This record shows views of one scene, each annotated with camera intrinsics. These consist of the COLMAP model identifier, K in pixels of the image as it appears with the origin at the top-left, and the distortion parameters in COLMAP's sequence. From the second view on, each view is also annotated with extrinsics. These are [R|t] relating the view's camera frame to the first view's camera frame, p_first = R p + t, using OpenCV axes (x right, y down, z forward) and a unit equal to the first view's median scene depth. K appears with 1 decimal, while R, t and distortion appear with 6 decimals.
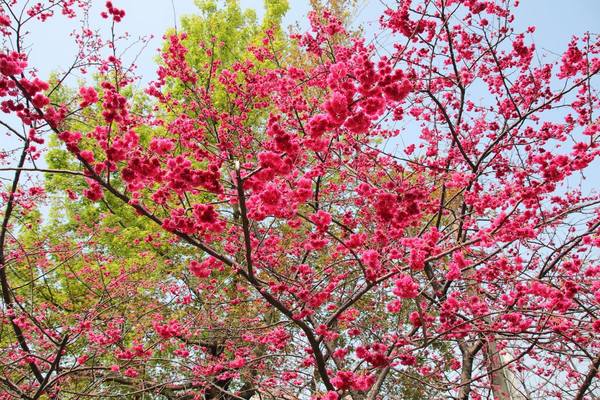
lens RADIAL K [[497.6, 0, 287.4], [0, 497.6, 200.6], [0, 0, 1]] dist [-0.146164, 0.131935]
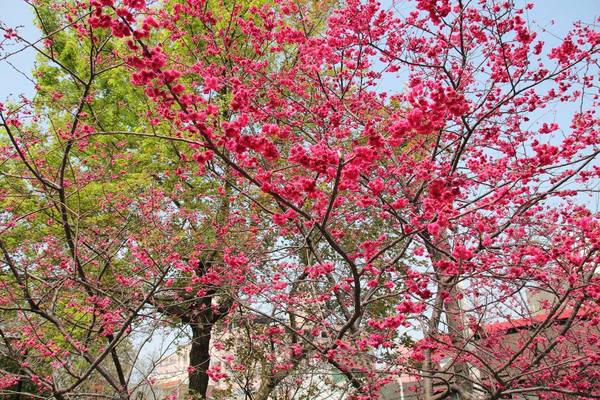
lens RADIAL K [[497.6, 0, 287.4], [0, 497.6, 200.6], [0, 0, 1]] dist [-0.146164, 0.131935]
pose [[0.995035, 0.047947, 0.087213, -0.267244], [-0.061922, 0.984290, 0.165347, -0.122142], [-0.077915, -0.169927, 0.982372, -0.268332]]
